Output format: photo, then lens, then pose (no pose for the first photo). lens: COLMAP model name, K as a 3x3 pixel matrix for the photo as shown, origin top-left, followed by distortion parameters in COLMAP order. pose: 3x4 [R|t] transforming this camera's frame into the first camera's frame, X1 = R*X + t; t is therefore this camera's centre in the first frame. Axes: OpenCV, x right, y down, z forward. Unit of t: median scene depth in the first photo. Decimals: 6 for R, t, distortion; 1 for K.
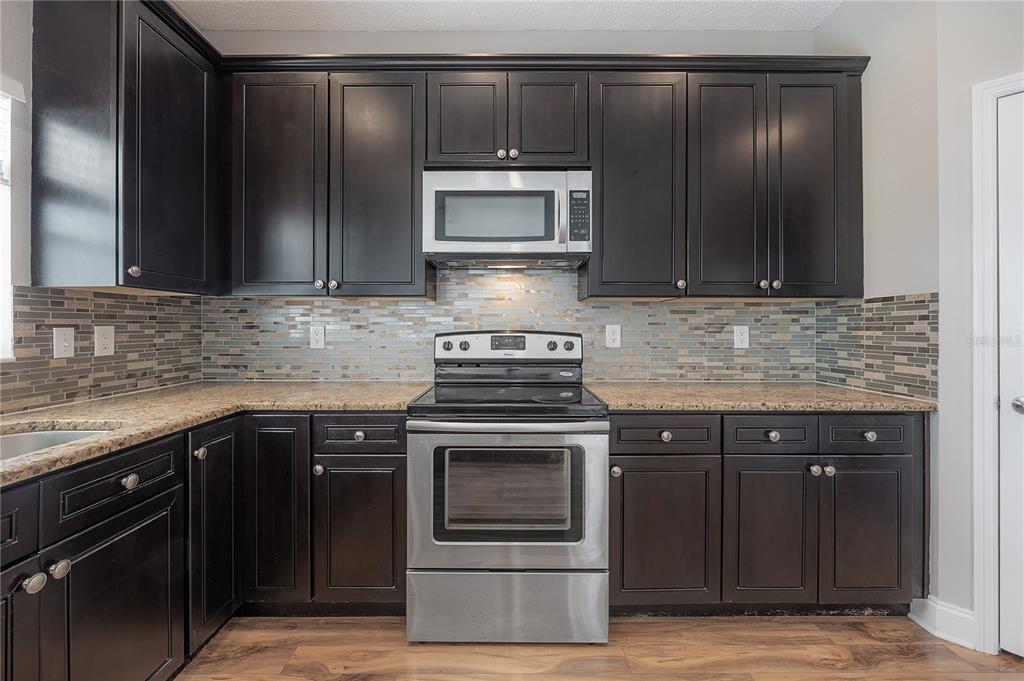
lens RADIAL K [[406.5, 0, 505.7], [0, 406.5, 324.6], [0, 0, 1]] dist [-0.005117, -0.000810]
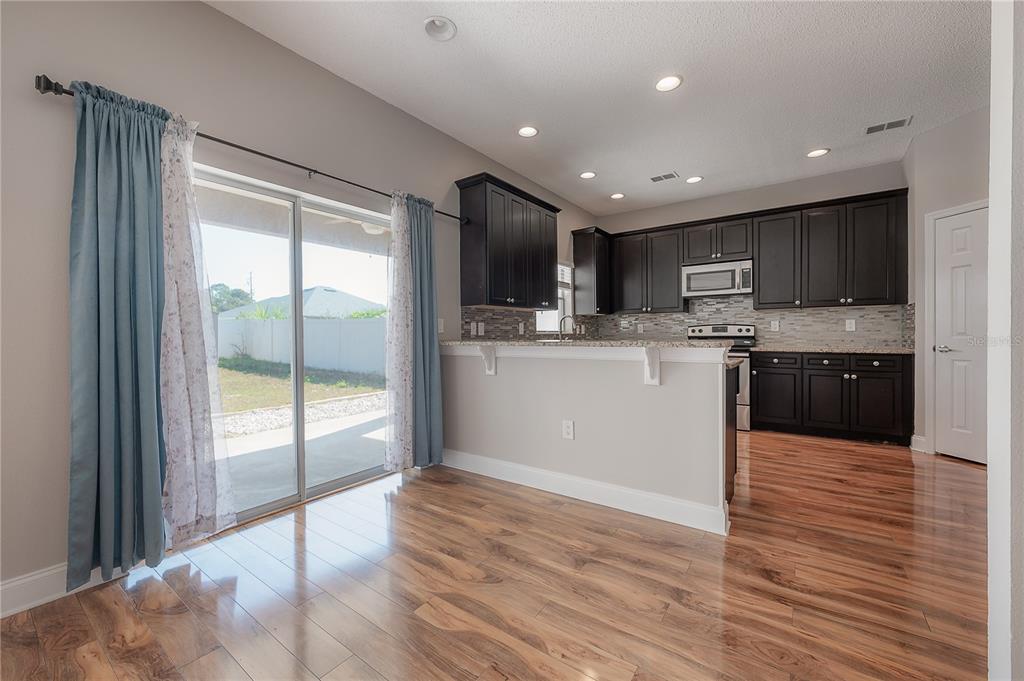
lens RADIAL K [[406.5, 0, 516.8], [0, 406.5, 339.2], [0, 0, 1]] dist [-0.005117, -0.000810]
pose [[0.816340, -0.001870, -0.577569, 0.475638], [0.014551, 0.999744, 0.017329, 0.049503], [0.577388, -0.022551, 0.816158, -1.920524]]
